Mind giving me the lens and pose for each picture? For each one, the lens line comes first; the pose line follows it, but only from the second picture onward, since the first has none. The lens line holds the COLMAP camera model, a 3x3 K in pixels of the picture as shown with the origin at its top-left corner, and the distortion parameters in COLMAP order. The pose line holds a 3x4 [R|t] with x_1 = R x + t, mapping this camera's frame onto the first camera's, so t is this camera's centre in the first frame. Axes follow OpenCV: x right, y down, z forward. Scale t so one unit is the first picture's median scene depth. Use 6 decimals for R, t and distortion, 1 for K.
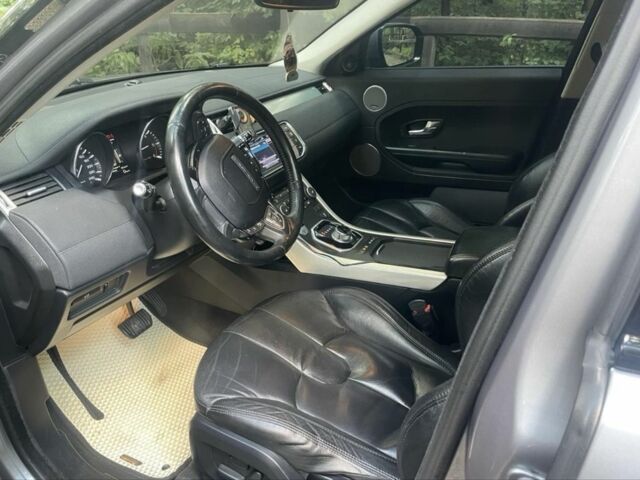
lens RADIAL K [[504.7, 0, 318.9], [0, 504.7, 232.3], [0, 0, 1]] dist [0.076610, -0.120228]
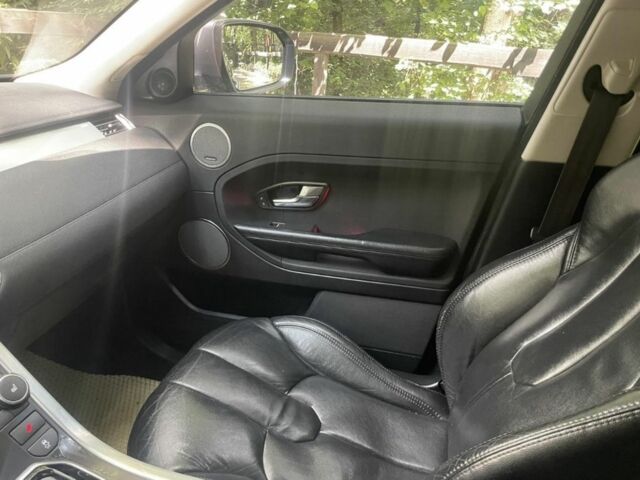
lens RADIAL K [[504.7, 0, 318.9], [0, 504.7, 232.3], [0, 0, 1]] dist [0.076610, -0.120228]
pose [[0.980649, -0.014735, 0.195218, 0.115106], [0.021357, 0.999264, -0.031860, -0.143732], [-0.194605, 0.035413, 0.980242, 0.414361]]
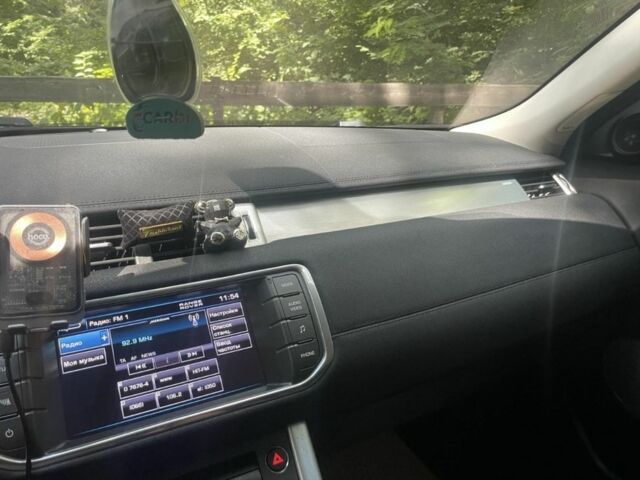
lens RADIAL K [[504.7, 0, 318.9], [0, 504.7, 232.3], [0, 0, 1]] dist [0.076610, -0.120228]
pose [[0.794017, 0.176608, -0.581676, 0.107401], [-0.261869, 0.962905, -0.065108, -0.170425], [0.548600, 0.204020, 0.810811, 0.562175]]
